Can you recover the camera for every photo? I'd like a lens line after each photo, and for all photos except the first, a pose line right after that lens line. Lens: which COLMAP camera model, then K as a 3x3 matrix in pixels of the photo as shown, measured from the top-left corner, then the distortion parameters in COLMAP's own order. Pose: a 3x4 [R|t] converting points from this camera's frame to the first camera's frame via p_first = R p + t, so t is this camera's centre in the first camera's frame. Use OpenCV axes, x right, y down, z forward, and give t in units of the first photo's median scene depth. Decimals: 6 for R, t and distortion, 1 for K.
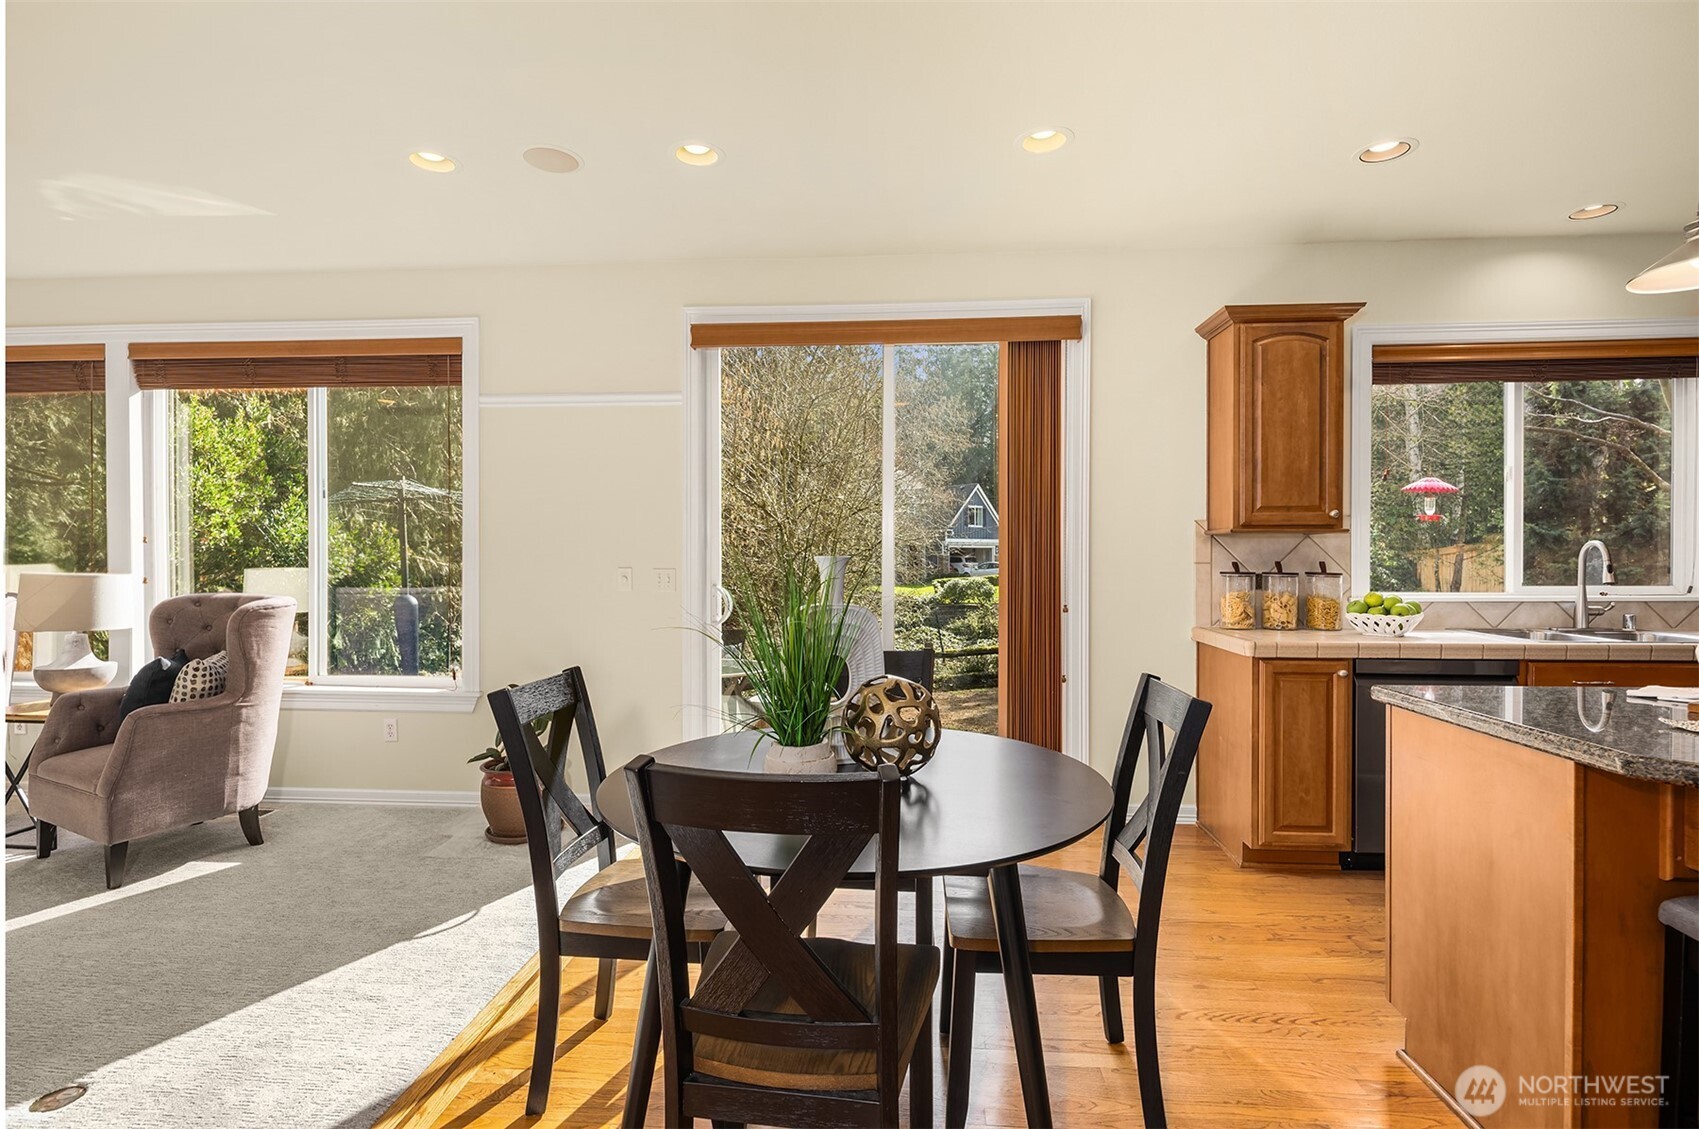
lens RADIAL K [[822.2, 0, 855.4], [0, 822.2, 560.0], [0, 0, 1]] dist [-0.002014, -0.002178]
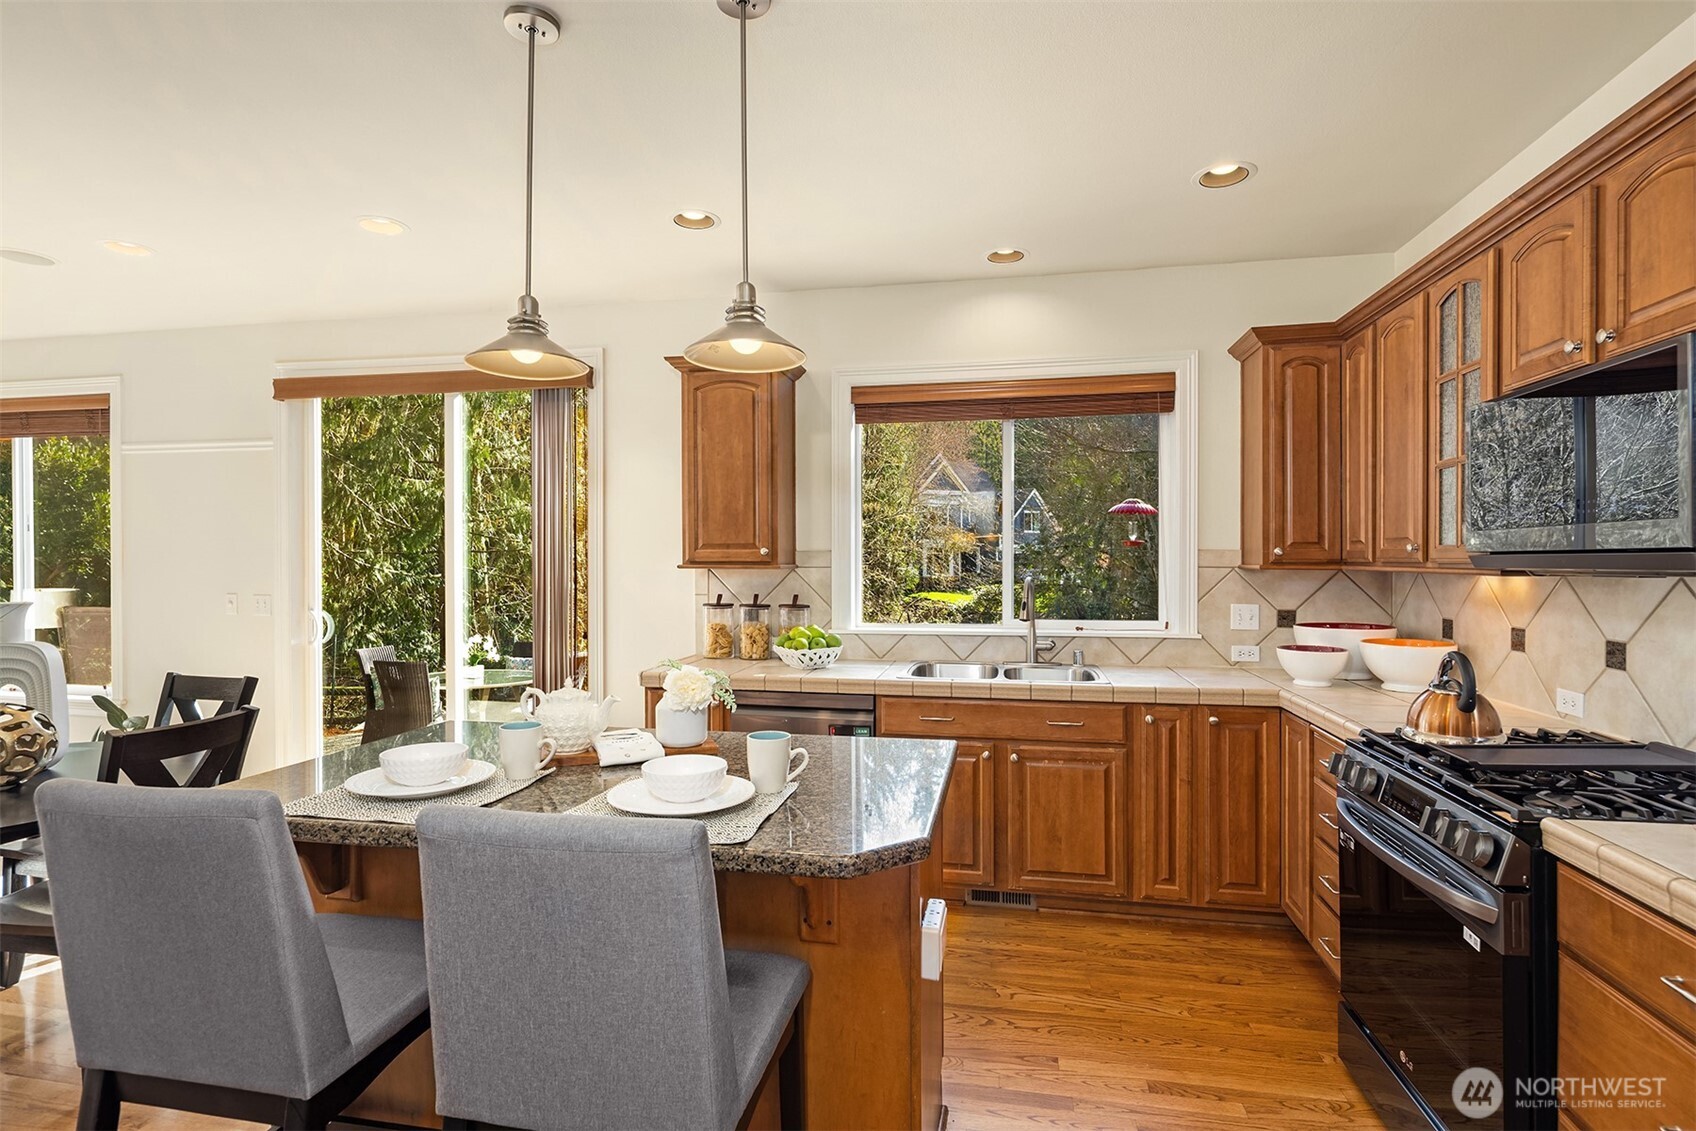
lens RADIAL K [[820.8, 0, 845.0], [0, 820.8, 562.2], [0, 0, 1]] dist [-0.002014, -0.002178]
pose [[0.994232, 0.002061, -0.107233, 0.739978], [-0.002312, 0.999995, -0.002220, -0.037197], [0.107227, 0.002455, 0.994231, -0.034028]]
